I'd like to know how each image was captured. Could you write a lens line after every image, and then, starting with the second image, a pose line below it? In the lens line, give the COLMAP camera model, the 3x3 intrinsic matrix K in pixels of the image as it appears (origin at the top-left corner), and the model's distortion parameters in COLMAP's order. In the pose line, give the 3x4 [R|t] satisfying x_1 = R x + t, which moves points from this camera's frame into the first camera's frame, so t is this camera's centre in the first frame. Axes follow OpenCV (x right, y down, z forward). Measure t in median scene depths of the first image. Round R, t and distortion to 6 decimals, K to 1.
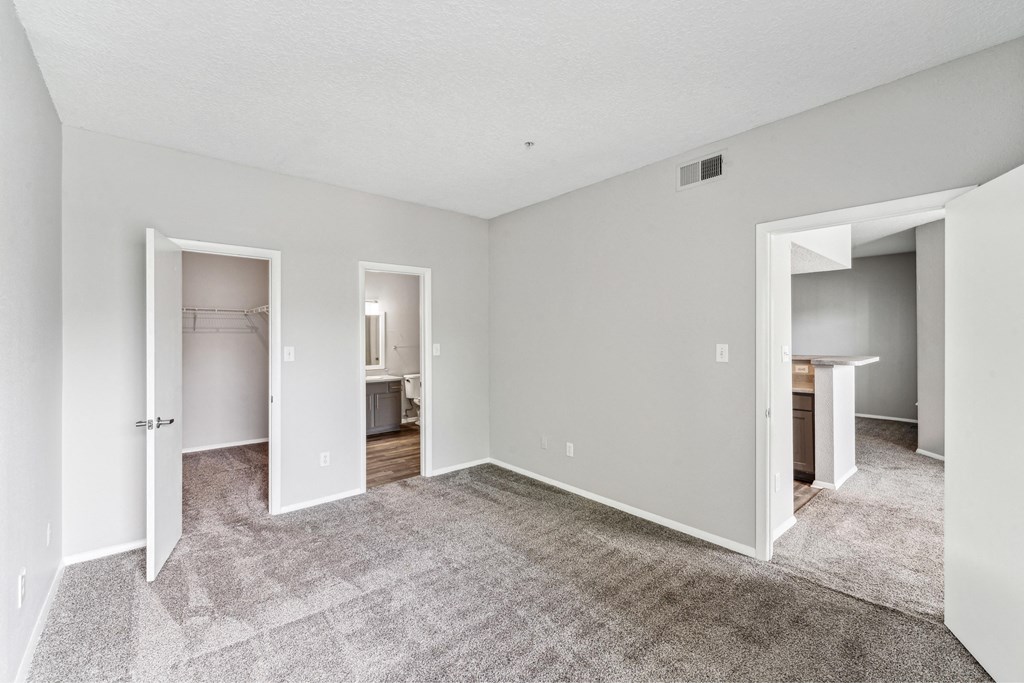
lens RADIAL K [[428.7, 0, 512.1], [0, 428.7, 336.0], [0, 0, 1]] dist [-0.004465, 0.000015]
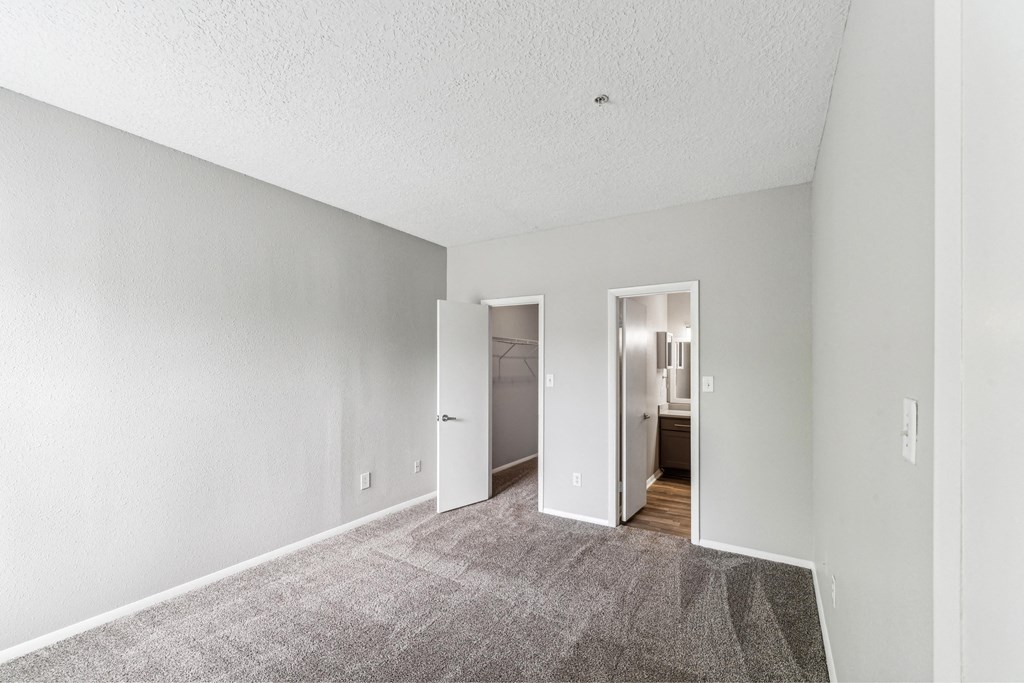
lens RADIAL K [[428.7, 0, 502.2], [0, 428.7, 363.9], [0, 0, 1]] dist [-0.004465, 0.000015]
pose [[0.286680, 0.002491, -0.958023, 0.579310], [-0.006774, 0.999977, 0.000573, -0.003631], [0.958002, 0.006325, 0.286690, 0.540380]]
